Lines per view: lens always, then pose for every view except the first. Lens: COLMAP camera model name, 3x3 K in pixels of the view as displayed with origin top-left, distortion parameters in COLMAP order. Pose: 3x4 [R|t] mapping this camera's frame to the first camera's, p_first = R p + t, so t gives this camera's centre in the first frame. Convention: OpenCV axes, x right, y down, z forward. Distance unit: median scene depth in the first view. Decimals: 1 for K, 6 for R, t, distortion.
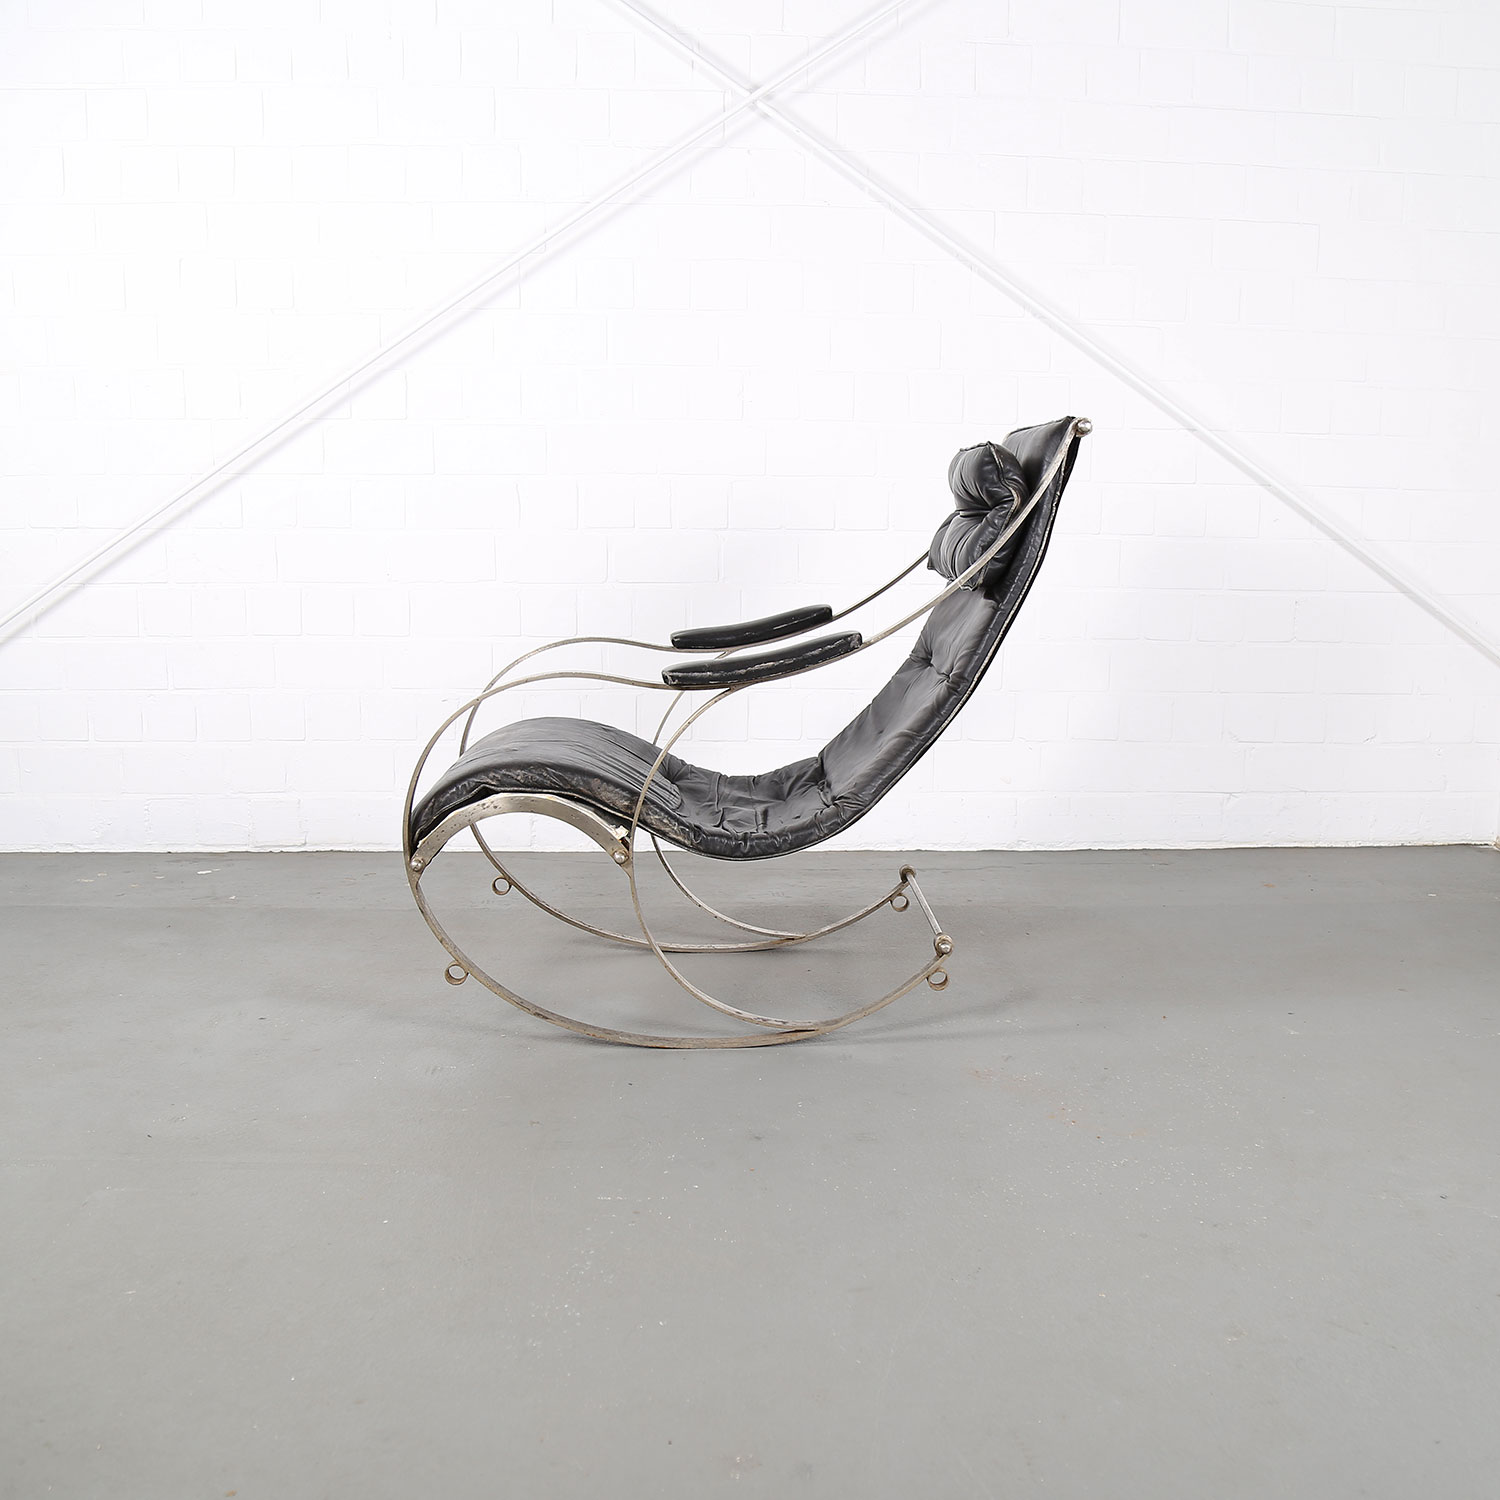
lens RADIAL K [[1589.7, 0, 822.6], [0, 1589.7, 784.7], [0, 0, 1]] dist [-0.130023, 0.041032]
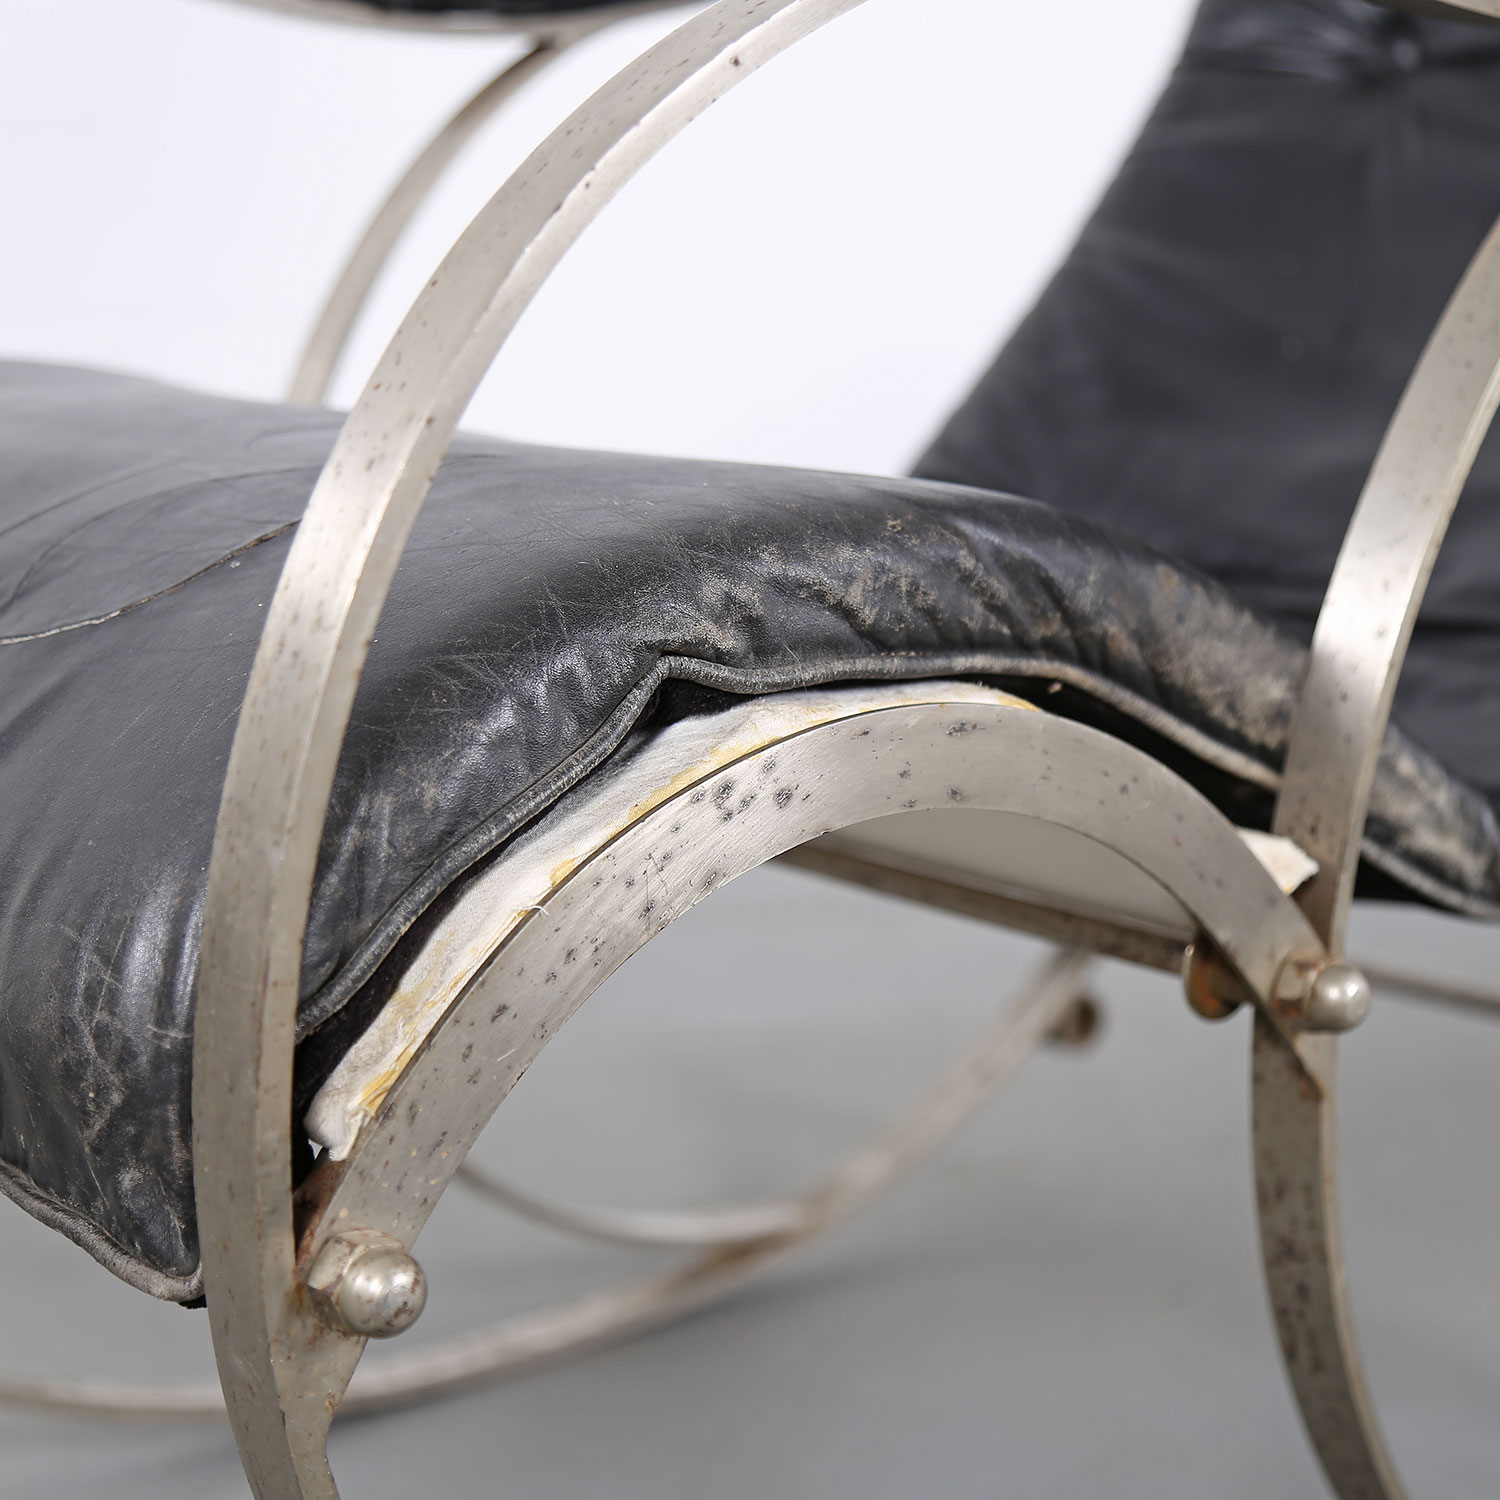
lens RADIAL K [[3325.3, 0, 750.0], [0, 3325.3, 750.0], [0, 0, 1]] dist [0.031976, 0.110738]
pose [[0.799124, -0.112781, 0.590492, -0.383974], [0.100980, 0.993471, 0.053091, -0.007402], [-0.592625, 0.017202, 0.805295, 0.721196]]
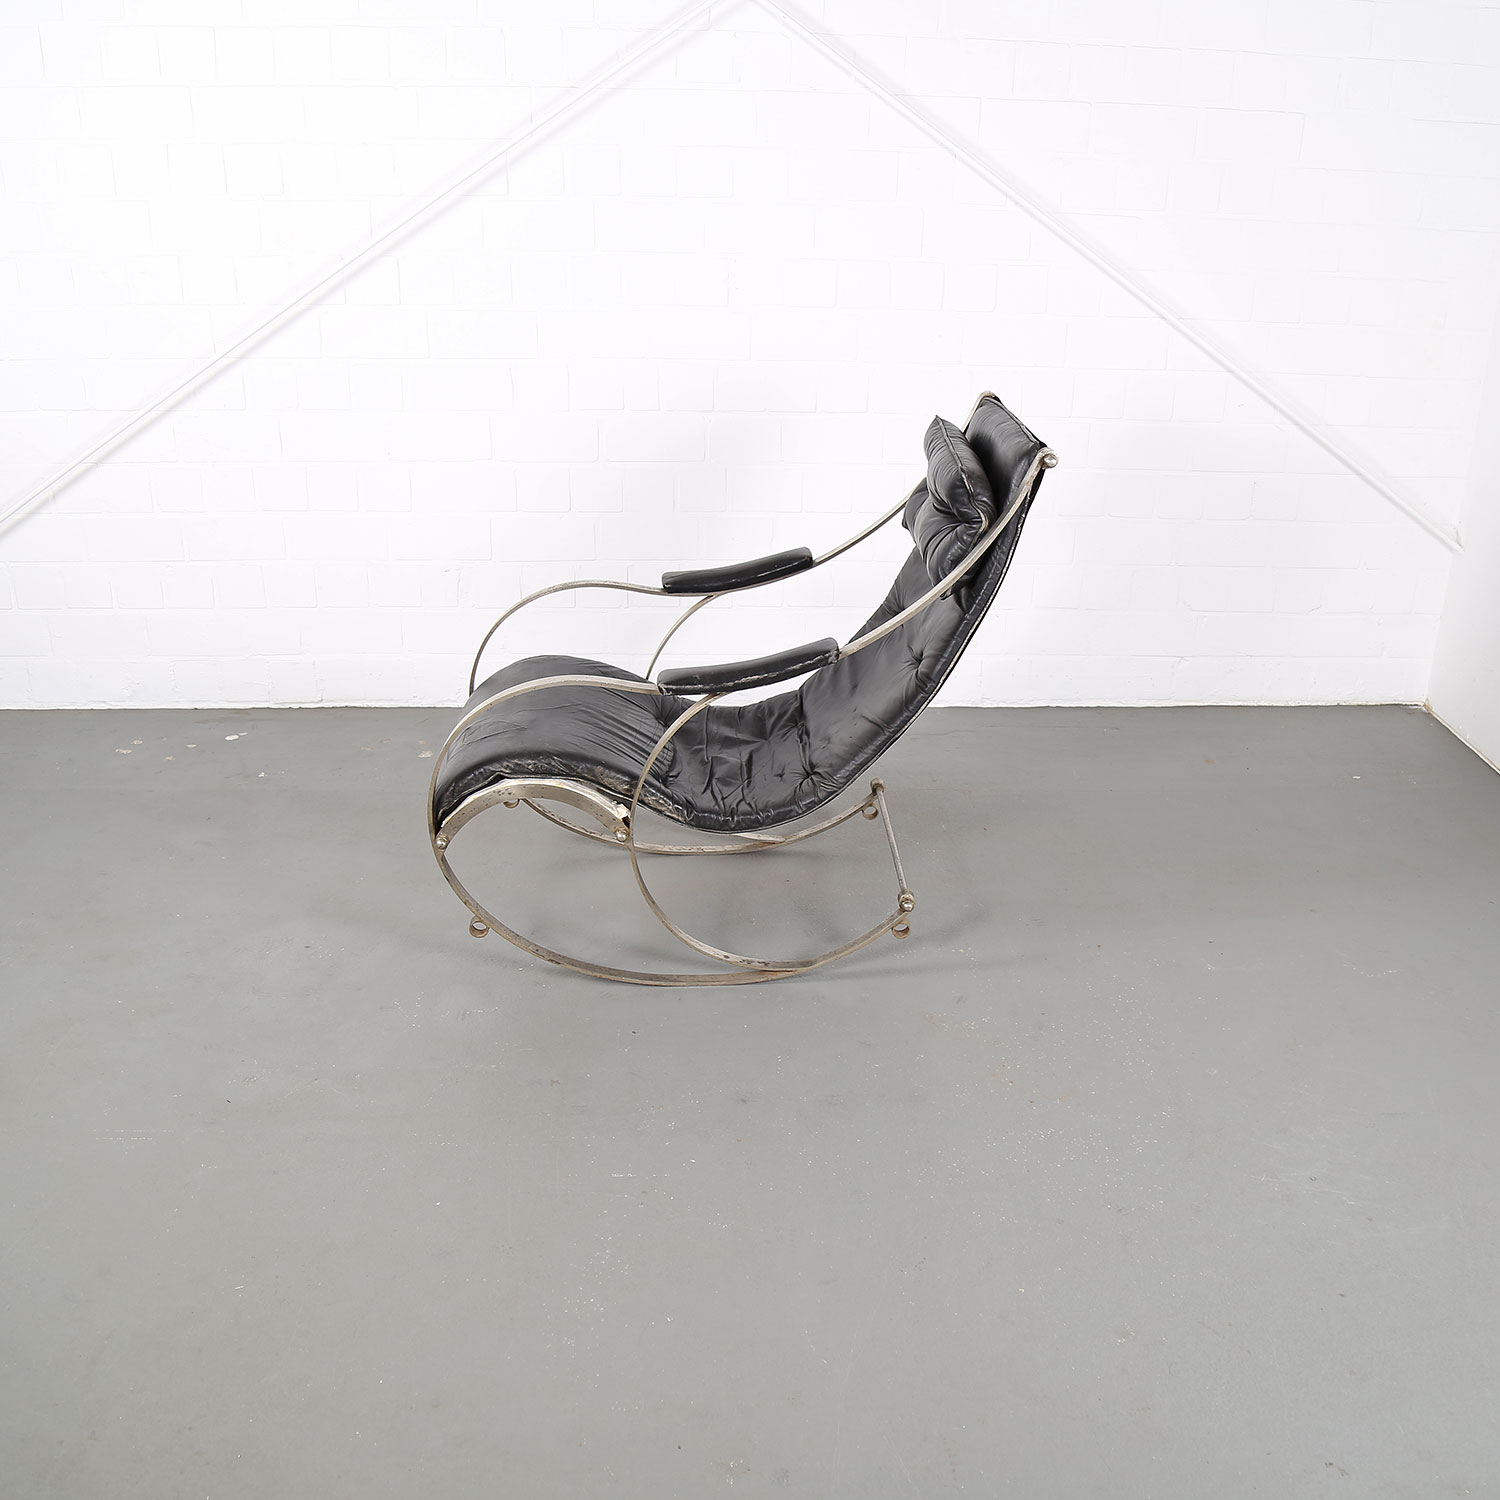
lens RADIAL K [[1552.8, 0, 809.9], [0, 1552.8, 778.6], [0, 0, 1]] dist [-0.124324, 0.021923]
pose [[0.999914, 0.010714, 0.007604, -0.002418], [-0.012181, 0.972889, 0.230950, -0.243573], [-0.004923, -0.231022, 0.972936, -0.062993]]
